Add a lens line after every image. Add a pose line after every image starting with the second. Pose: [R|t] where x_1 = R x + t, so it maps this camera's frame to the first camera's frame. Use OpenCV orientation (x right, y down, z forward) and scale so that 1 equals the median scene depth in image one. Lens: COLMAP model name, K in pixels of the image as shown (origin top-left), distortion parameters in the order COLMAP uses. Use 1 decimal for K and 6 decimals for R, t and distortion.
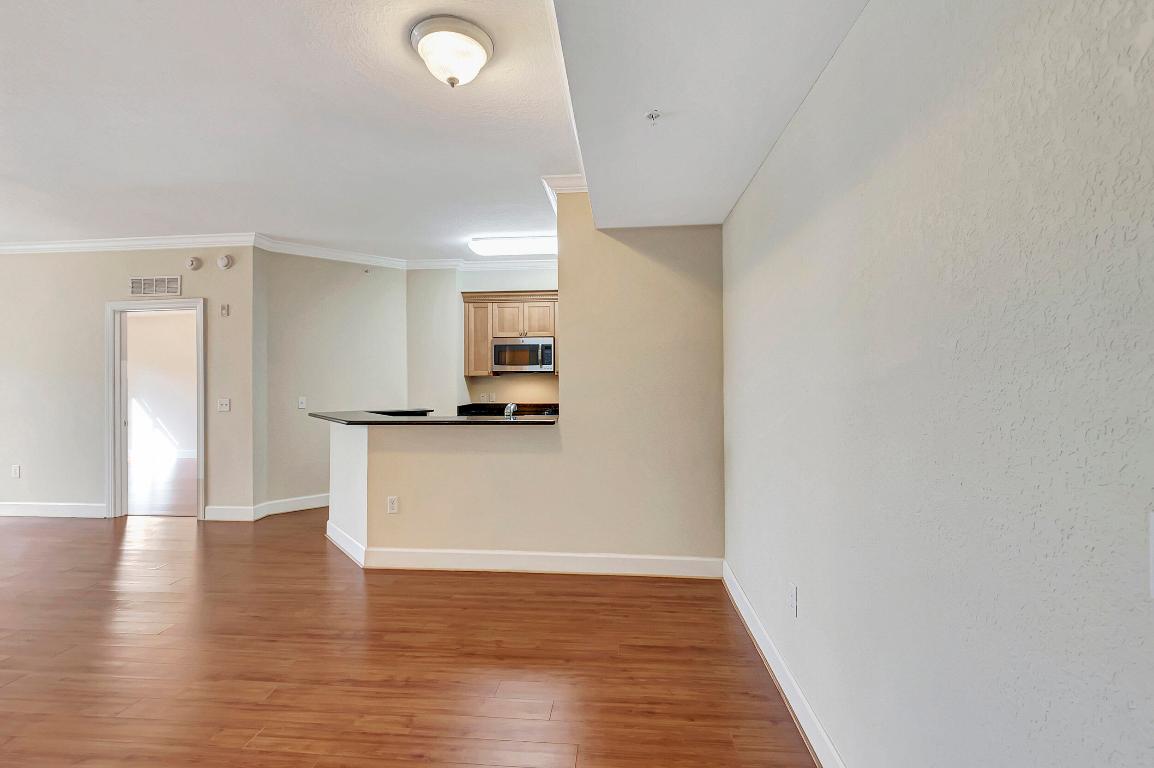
lens RADIAL K [[524.3, 0, 575.6], [0, 524.3, 374.7], [0, 0, 1]] dist [0.003942, -0.000708]
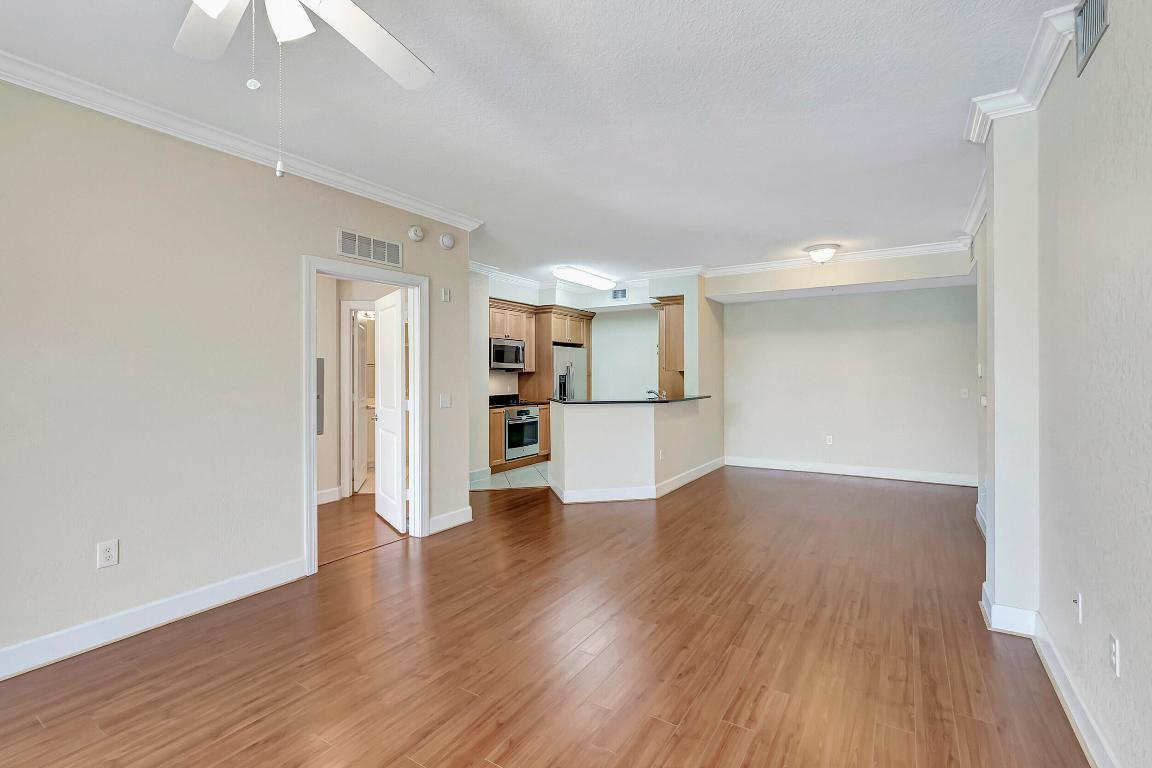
lens RADIAL K [[523.4, 0, 574.8], [0, 523.4, 381.5], [0, 0, 1]] dist [0.003942, -0.000708]
pose [[0.448888, -0.005682, 0.893570, -1.343467], [-0.010067, 0.999884, 0.011415, 0.012055], [-0.893531, -0.014120, 0.448779, 0.392965]]
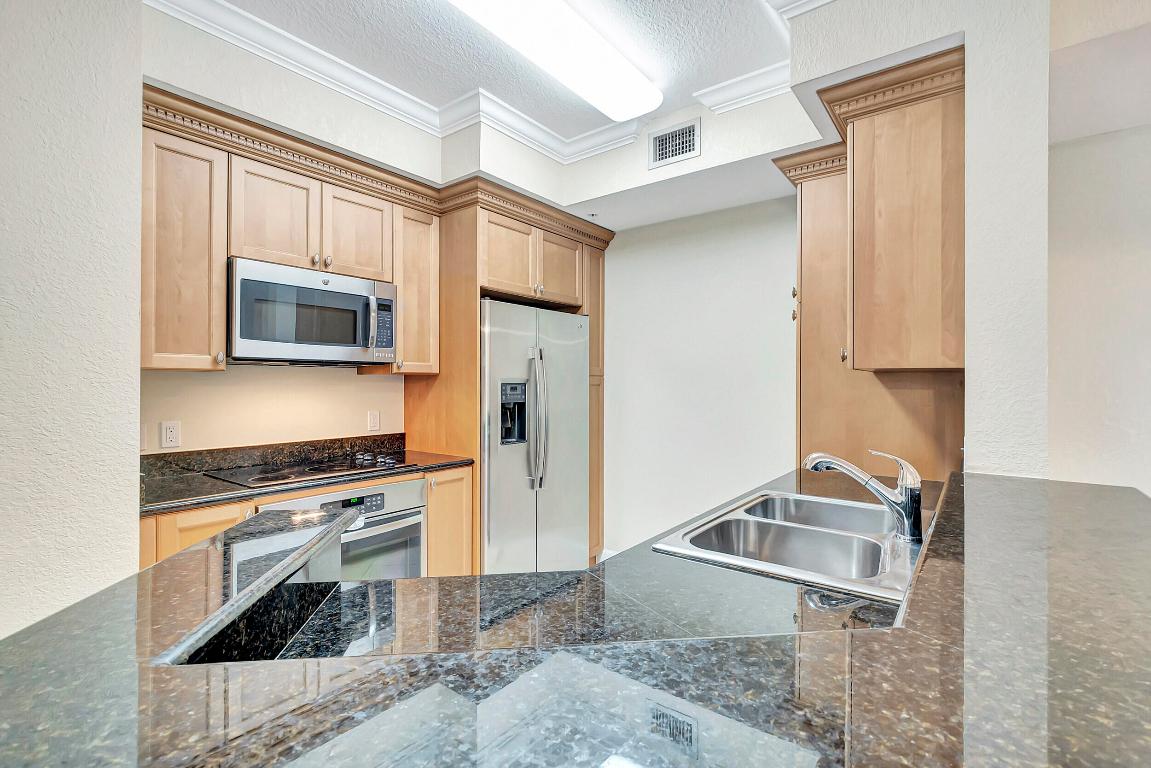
lens RADIAL K [[522.9, 0, 574.5], [0, 522.9, 383.5], [0, 0, 1]] dist [0.003942, -0.000708]
pose [[0.530739, 0.003349, 0.847529, -0.400298], [-0.015334, 0.999866, 0.005652, 0.007215], [-0.847397, -0.015996, 0.530719, 0.774149]]
